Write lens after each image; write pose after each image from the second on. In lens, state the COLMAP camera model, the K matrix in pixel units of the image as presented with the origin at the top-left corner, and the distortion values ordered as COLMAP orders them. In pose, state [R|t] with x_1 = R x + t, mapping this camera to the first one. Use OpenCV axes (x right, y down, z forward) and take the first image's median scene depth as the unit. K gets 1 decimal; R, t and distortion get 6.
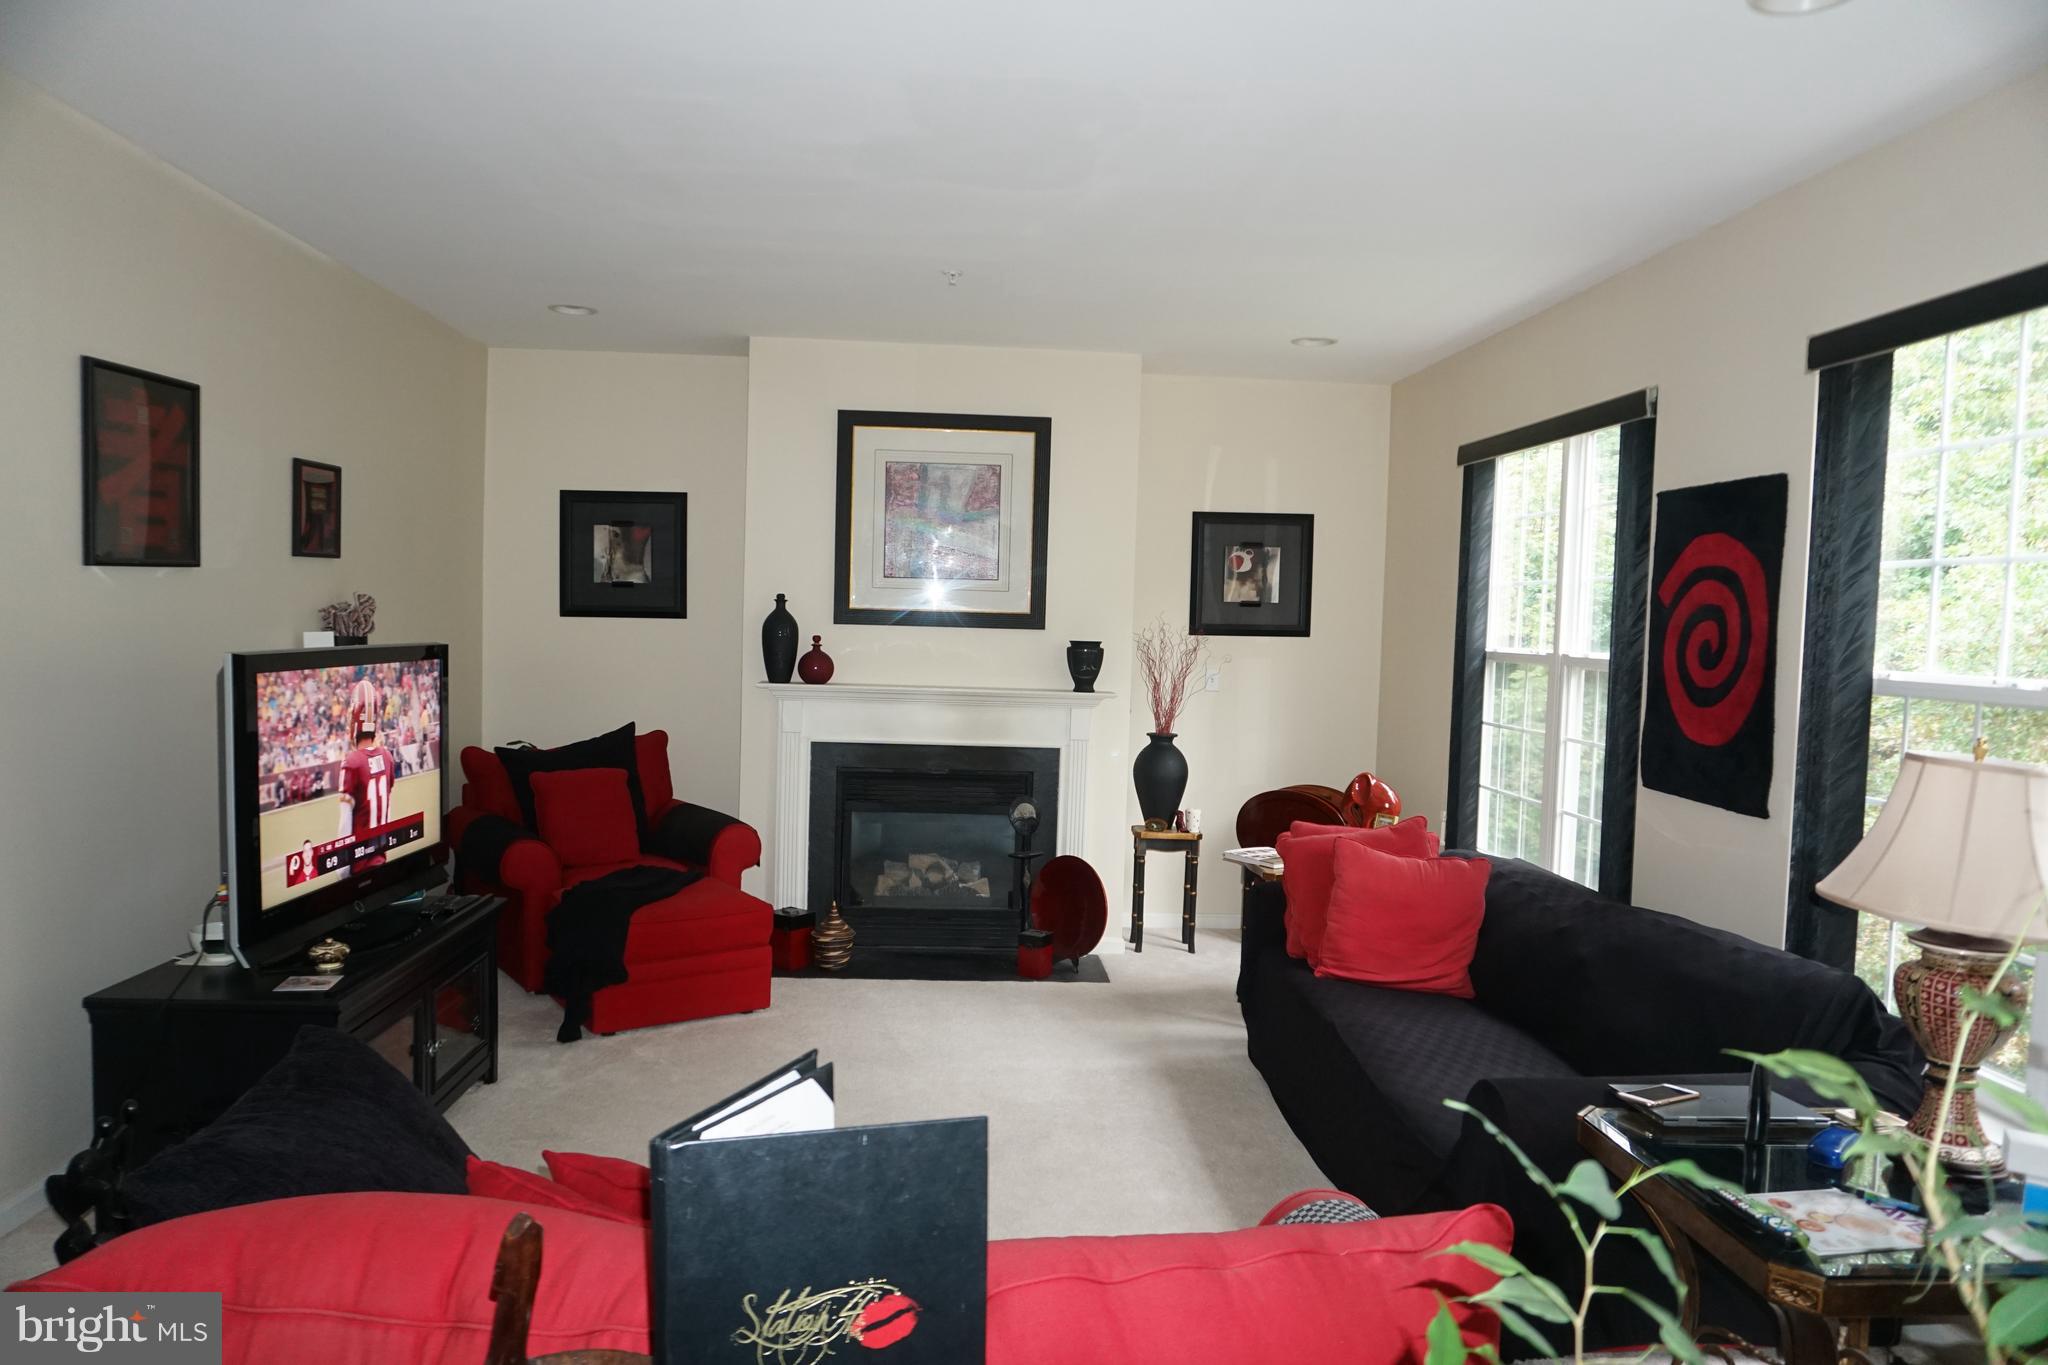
lens RADIAL K [[1379.7, 0, 1019.2], [0, 1379.7, 697.4], [0, 0, 1]] dist [-0.036366, 0.019182]
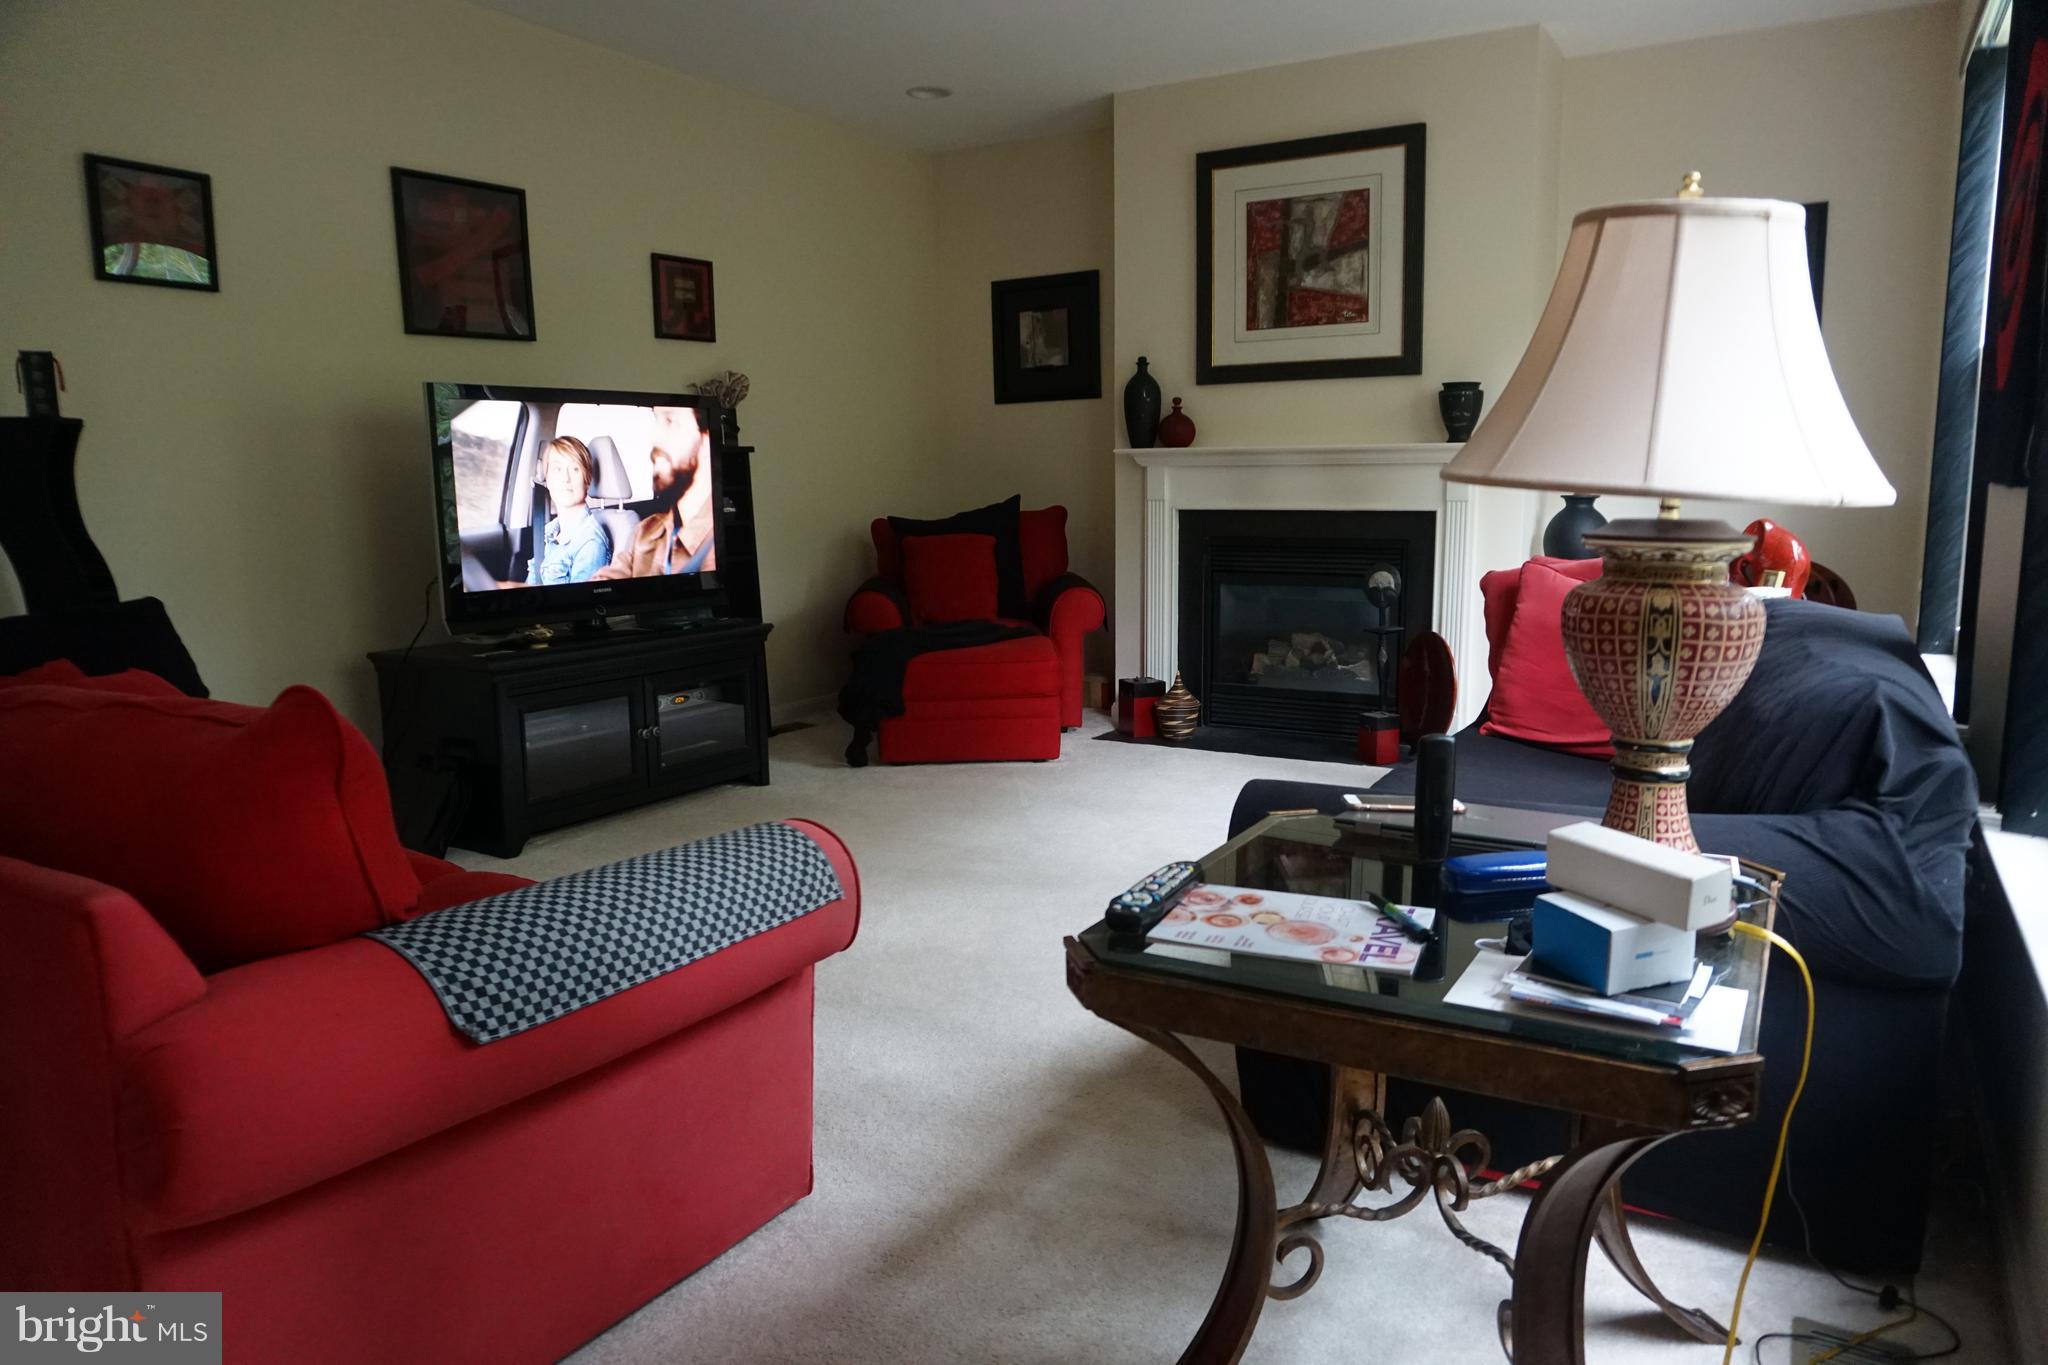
lens RADIAL K [[1379.7, 0, 1022.5], [0, 1379.7, 676.7], [0, 0, 1]] dist [-0.036366, 0.019182]
pose [[0.830048, 0.039594, -0.556284, 0.303360], [0.004828, 0.996929, 0.078161, 0.072975], [0.557671, -0.067563, 0.827308, 0.130987]]
